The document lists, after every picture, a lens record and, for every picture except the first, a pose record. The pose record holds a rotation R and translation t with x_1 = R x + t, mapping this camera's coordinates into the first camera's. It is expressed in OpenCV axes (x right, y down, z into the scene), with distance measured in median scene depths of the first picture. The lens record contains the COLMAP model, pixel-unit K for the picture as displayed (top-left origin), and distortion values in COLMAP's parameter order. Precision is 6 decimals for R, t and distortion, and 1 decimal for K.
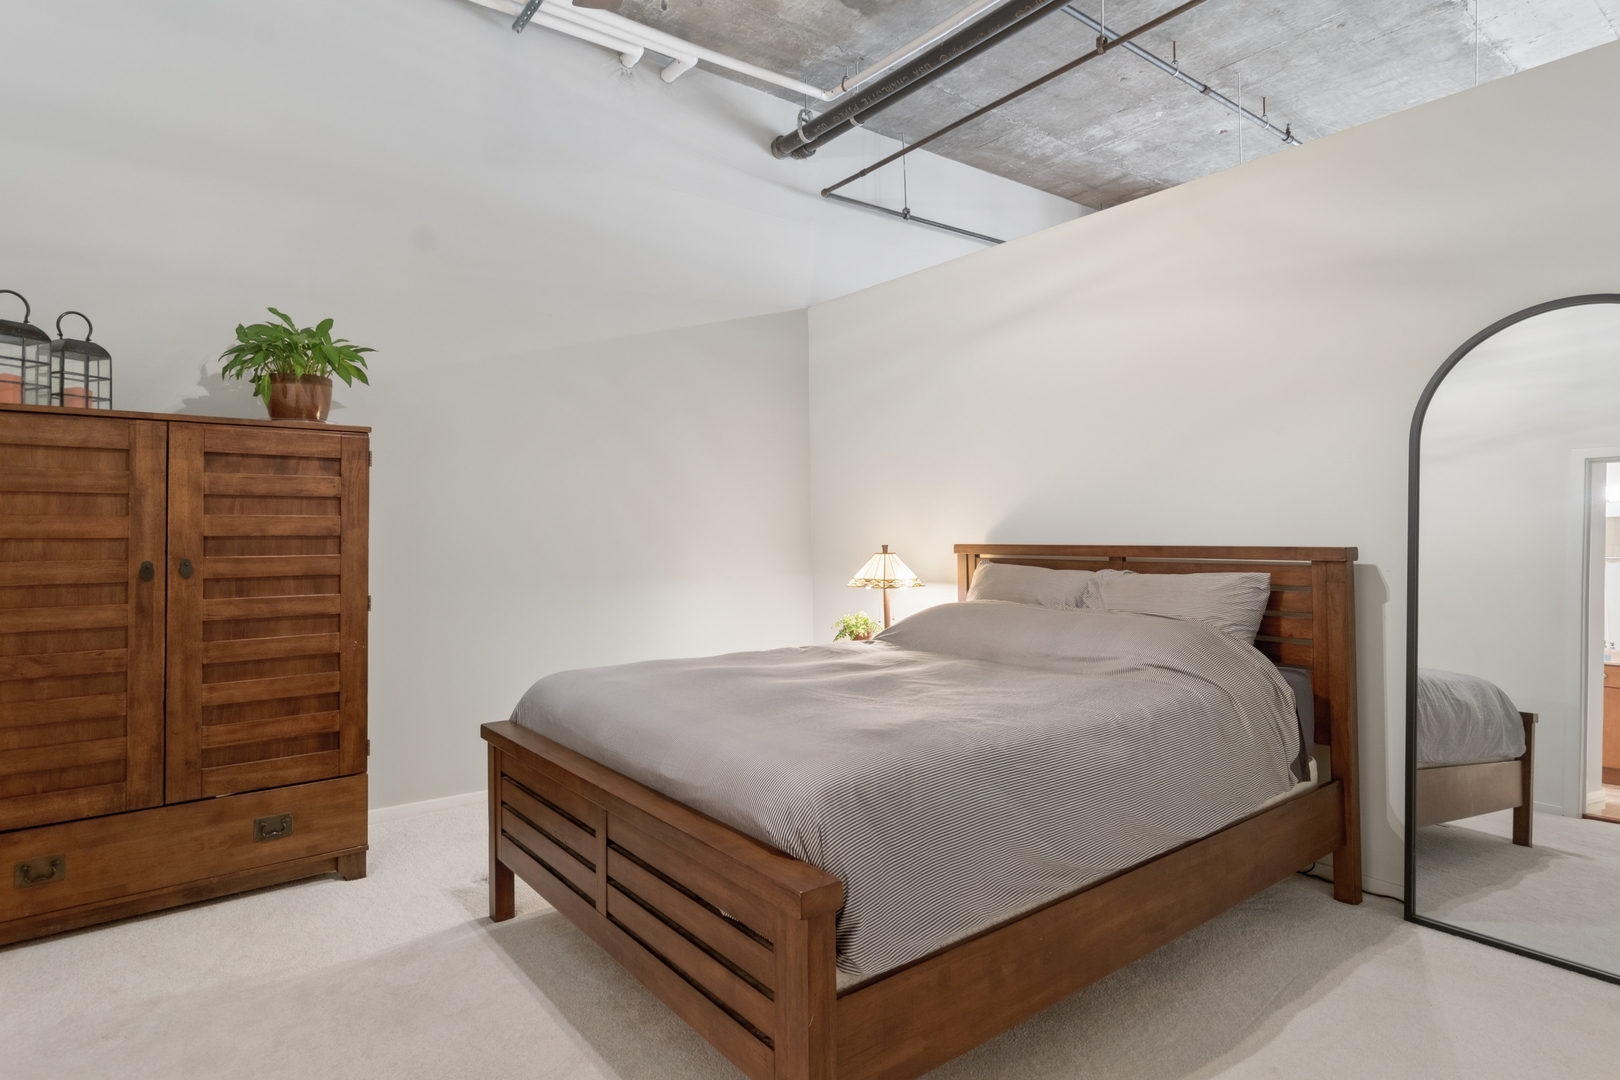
lens RADIAL K [[868.1, 0, 812.9], [0, 868.1, 536.0], [0, 0, 1]] dist [-0.001657, -0.000332]
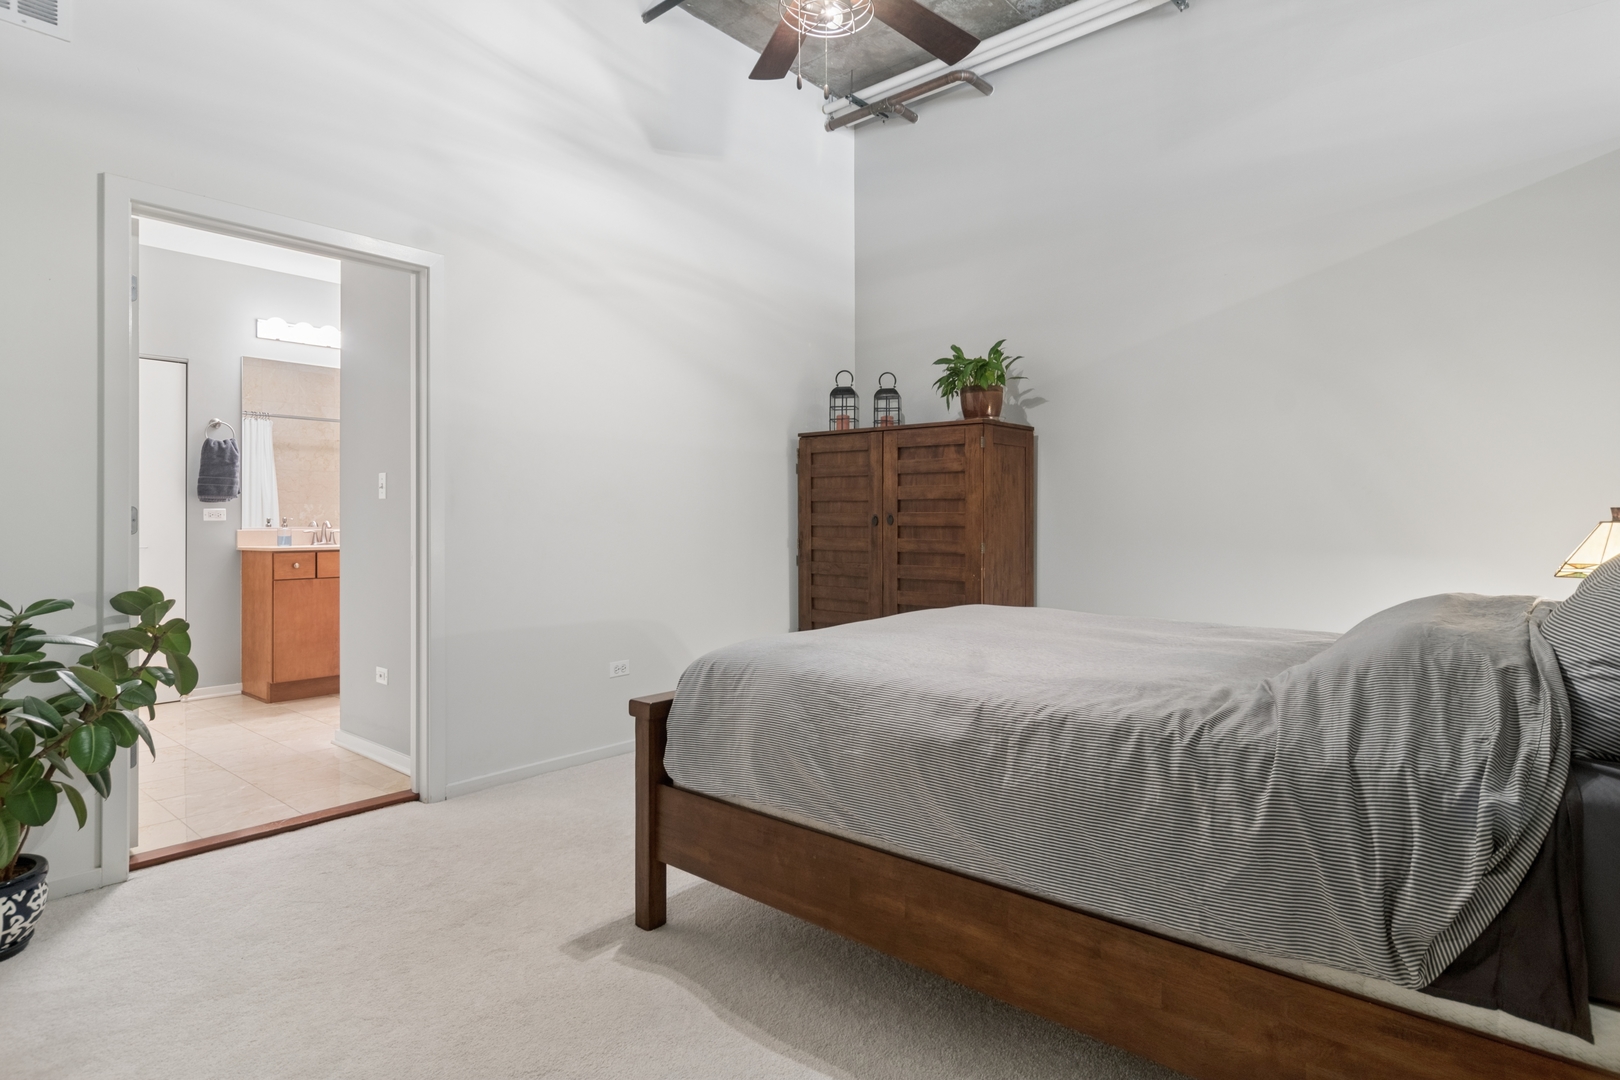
lens RADIAL K [[868.1, 0, 812.9], [0, 868.1, 536.0], [0, 0, 1]] dist [-0.001657, -0.000332]
pose [[0.196671, 0.026102, -0.980122, 0.858371], [-0.007402, 0.999657, 0.025137, 0.028907], [0.980442, 0.002311, 0.196796, 0.522025]]
